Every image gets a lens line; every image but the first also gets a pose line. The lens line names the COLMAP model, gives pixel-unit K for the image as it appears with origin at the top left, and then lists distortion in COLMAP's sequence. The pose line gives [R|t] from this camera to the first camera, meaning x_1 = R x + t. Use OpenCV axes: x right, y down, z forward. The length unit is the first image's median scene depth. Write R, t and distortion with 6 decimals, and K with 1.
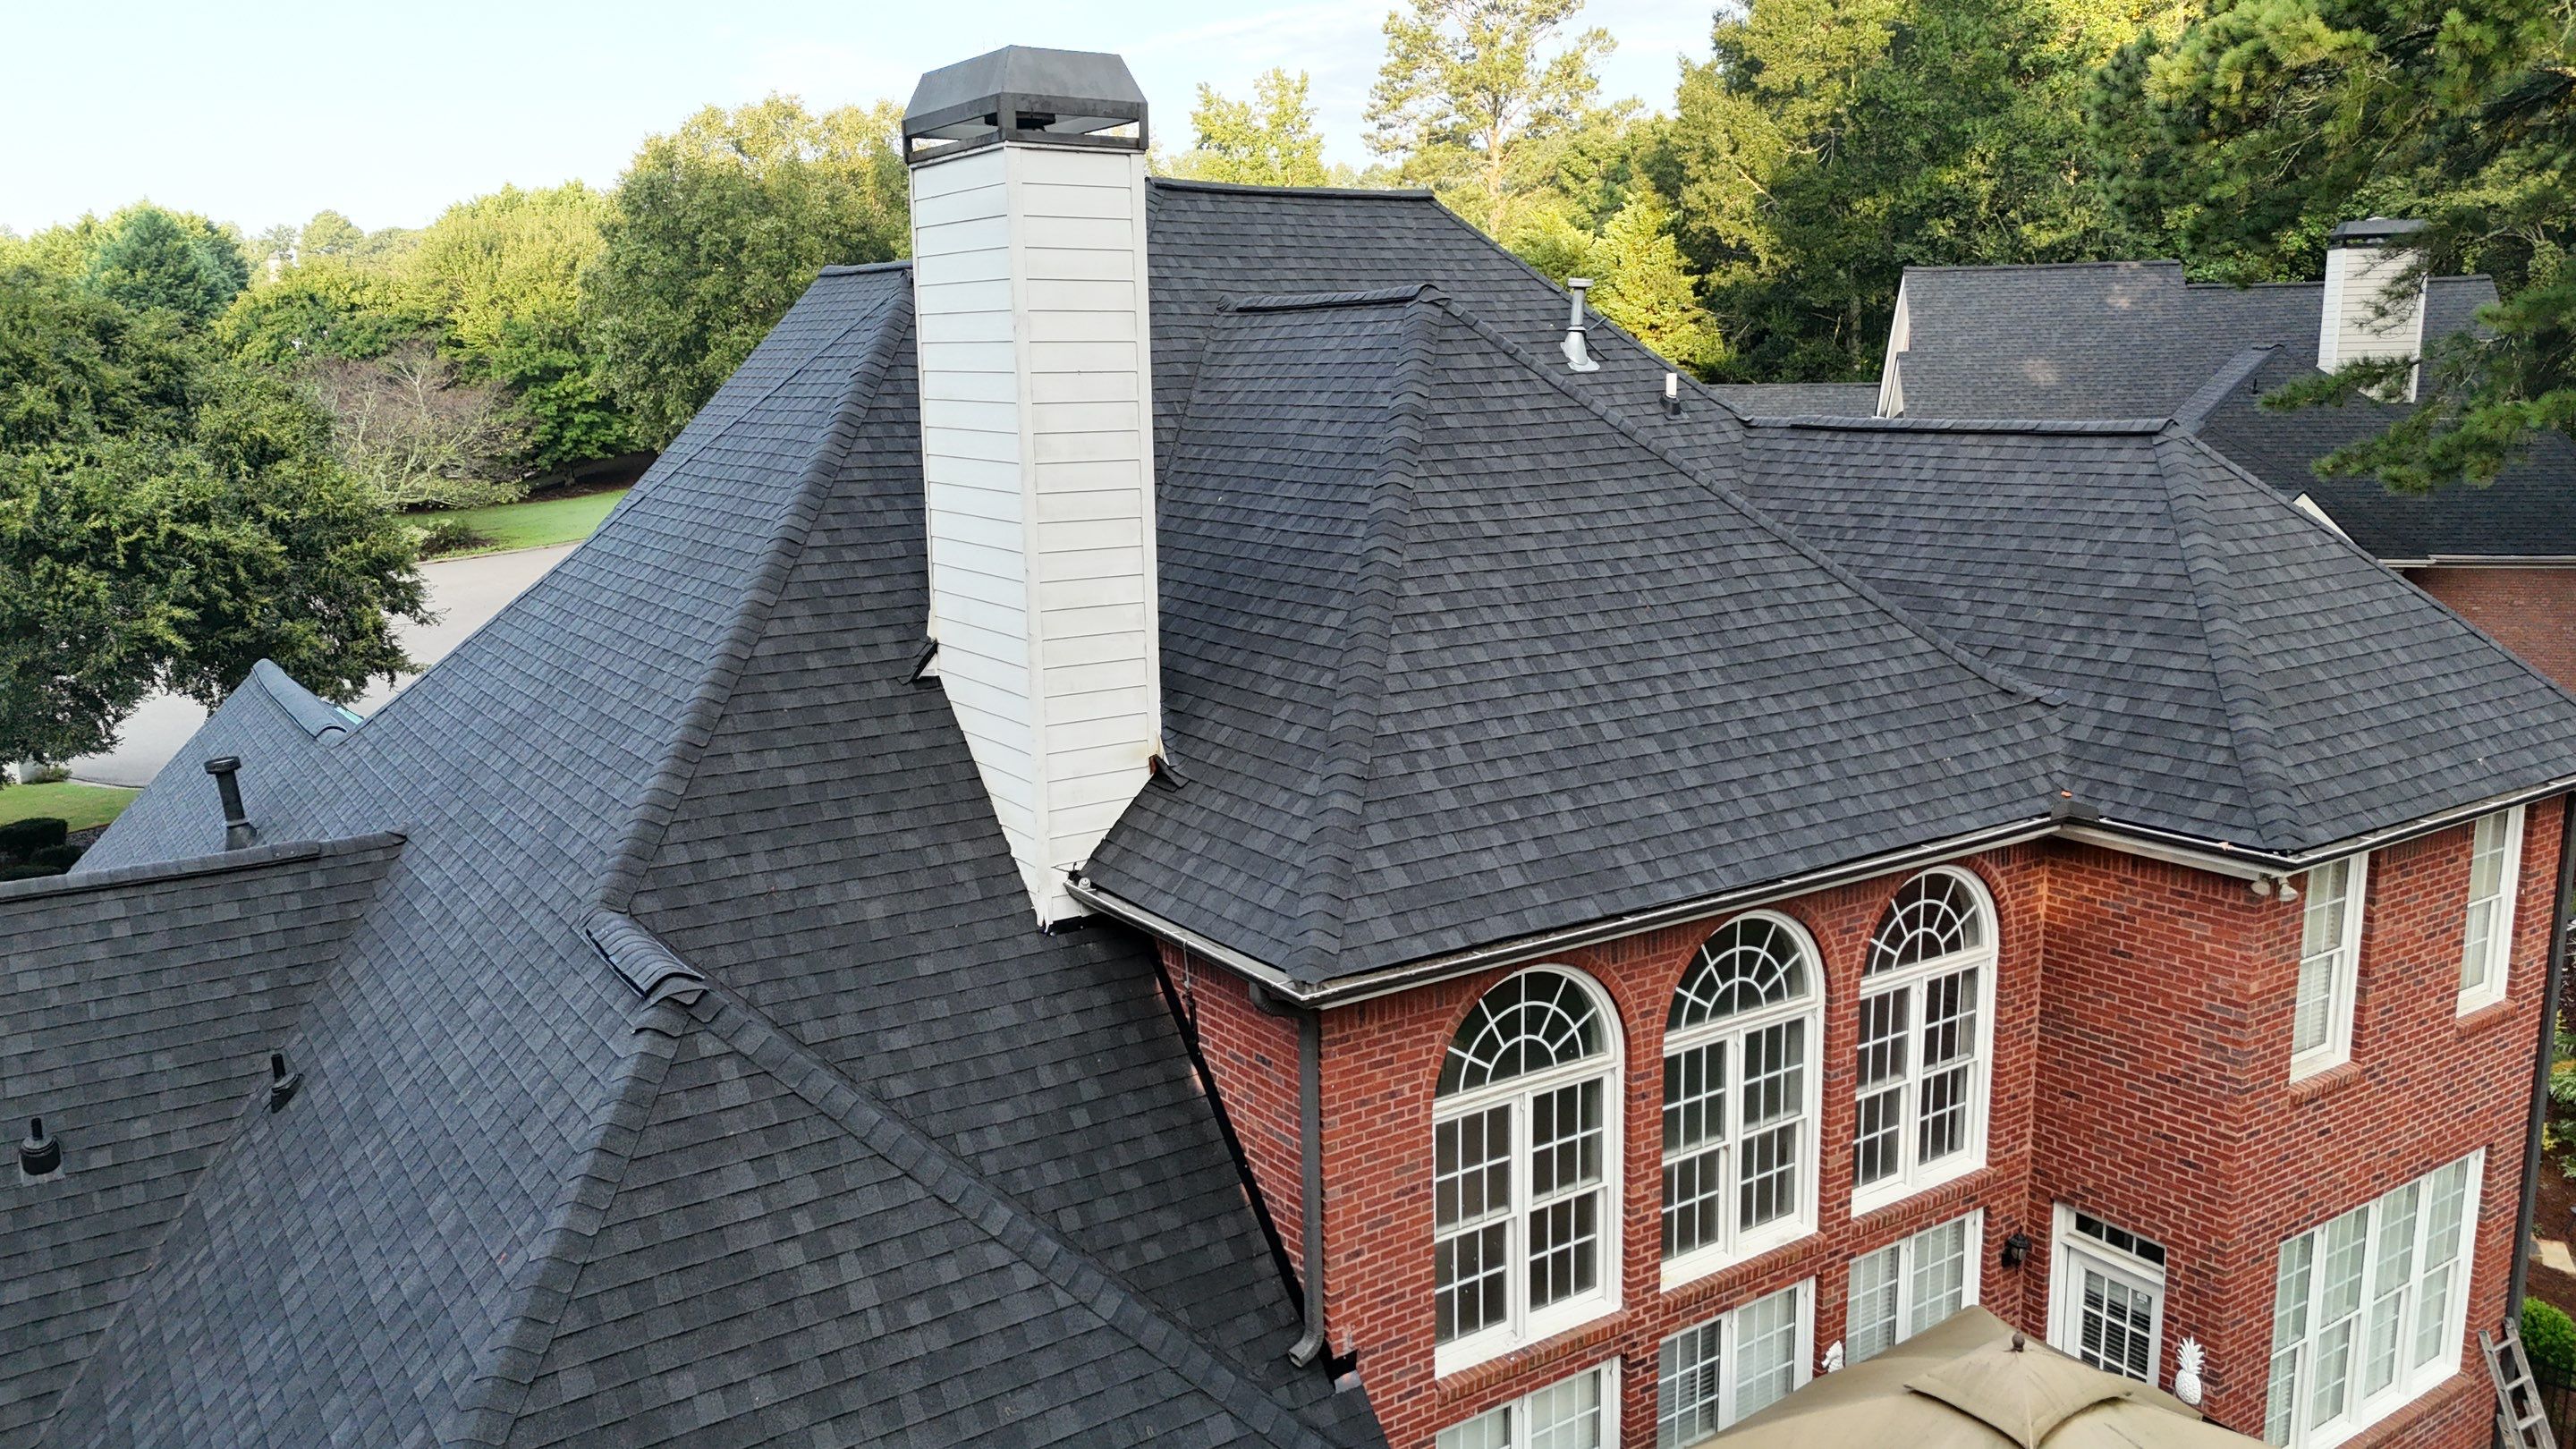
lens RADIAL K [[1886.5, 0, 1288.1], [0, 1886.5, 721.1], [0, 0, 1]] dist [0.086349, -0.084202]
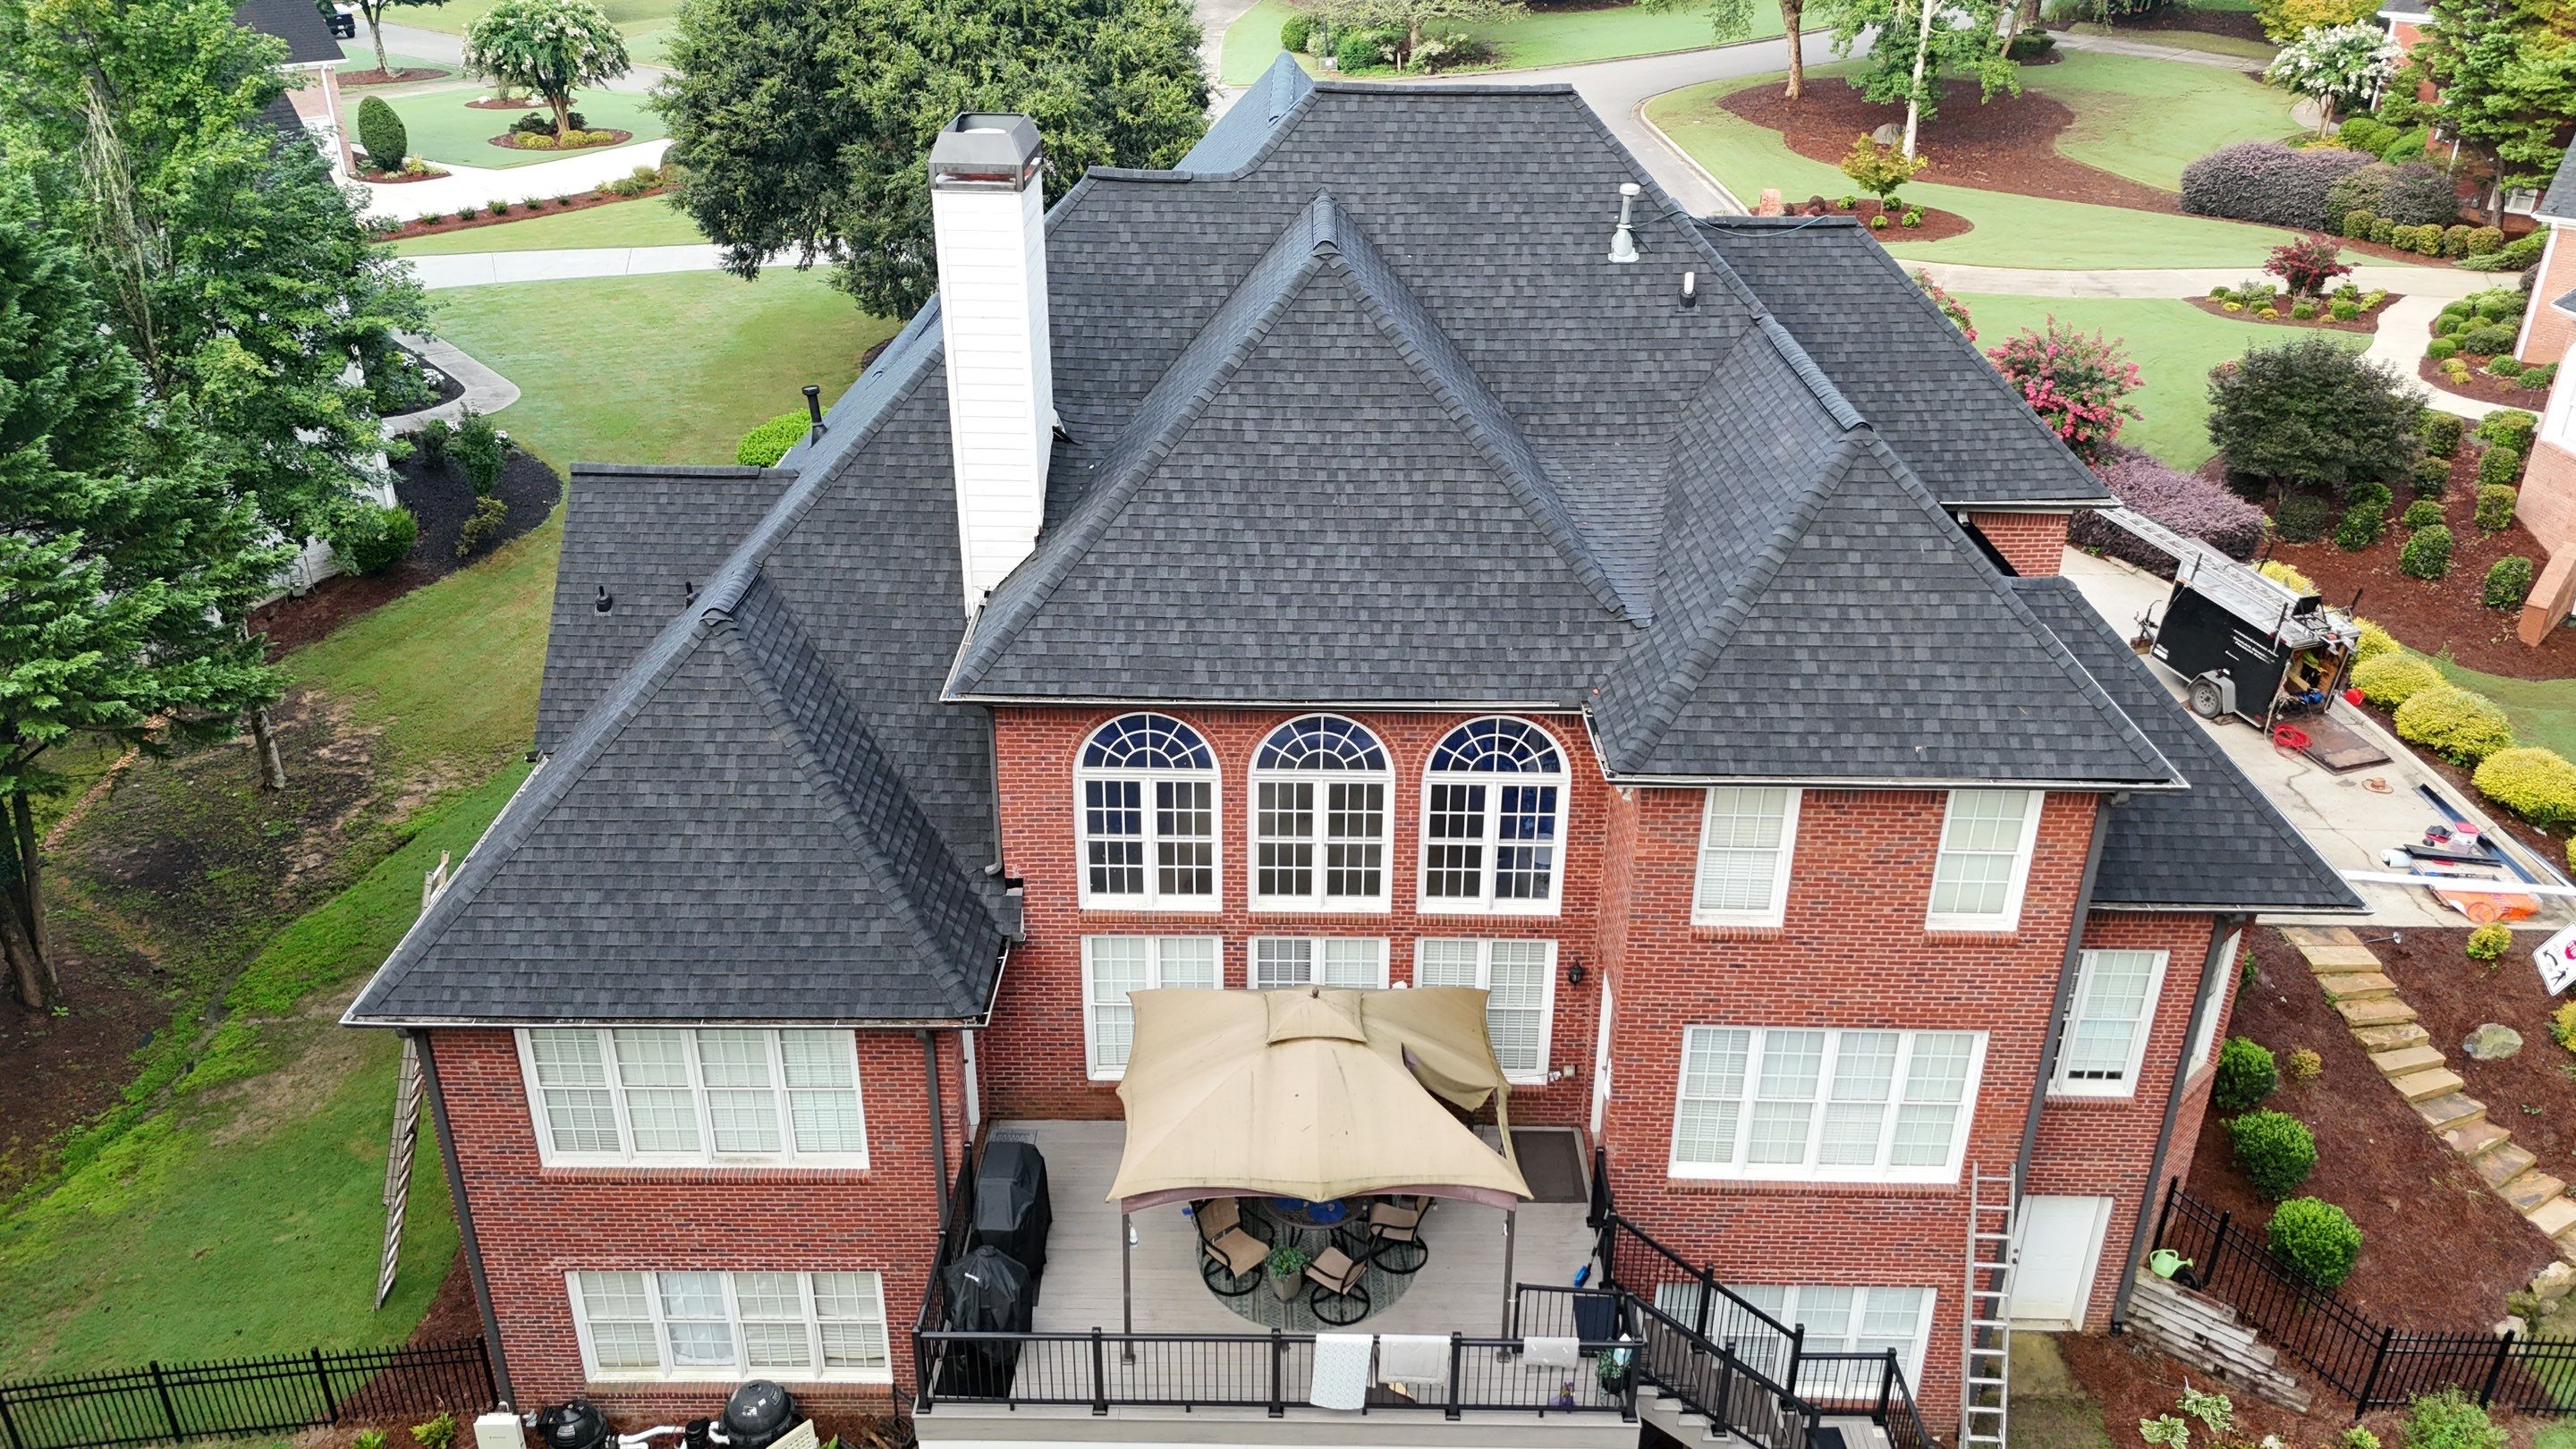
lens RADIAL K [[1874.2, 0, 1287.9], [0, 1874.2, 727.0], [0, 0, 1]] dist [0.117780, -0.139133]
pose [[0.823228, 0.274828, -0.496754, 1.037597], [-0.128447, 0.942490, 0.308566, -0.383815], [0.552989, -0.190214, 0.811186, -0.309526]]
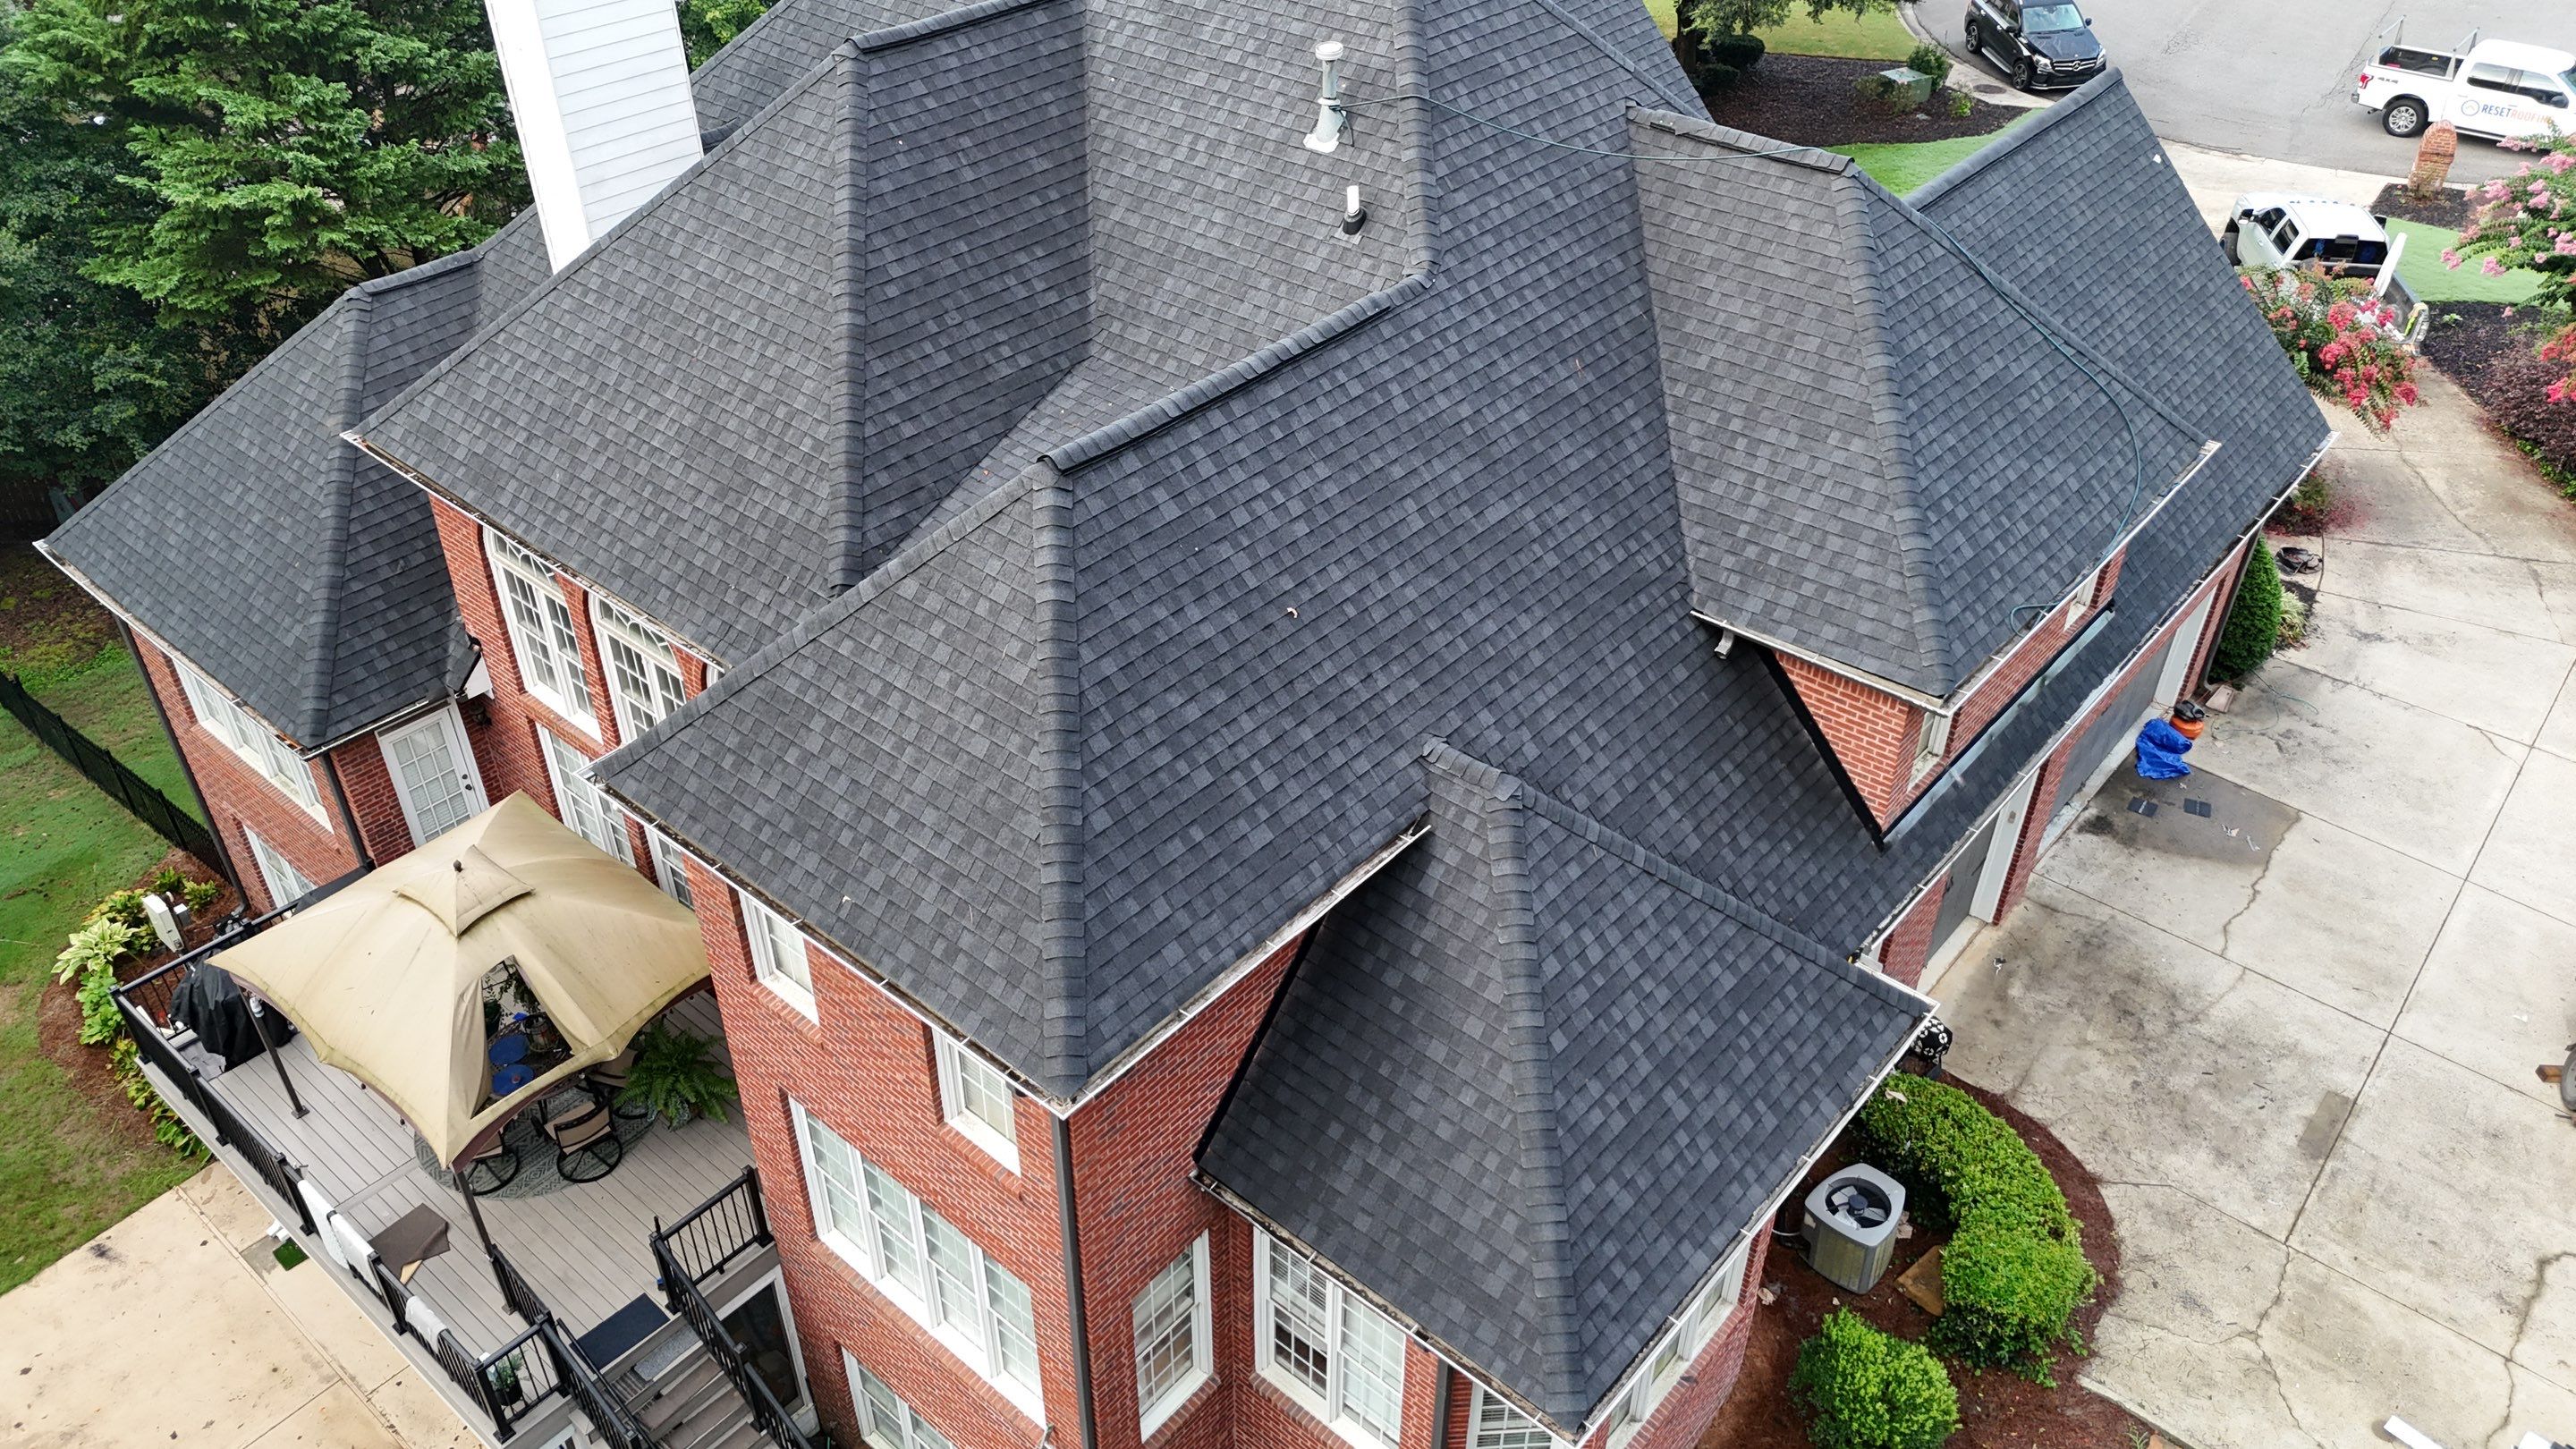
lens RADIAL K [[1877.7, 0, 1288.0], [0, 1877.7, 724.5], [0, 0, 1]] dist [0.092280, -0.080383]
pose [[0.266148, 0.587199, -0.764436, 1.550812], [-0.192762, 0.809443, 0.554658, -0.707792], [0.944462, -0.000267, 0.328621, 1.034579]]
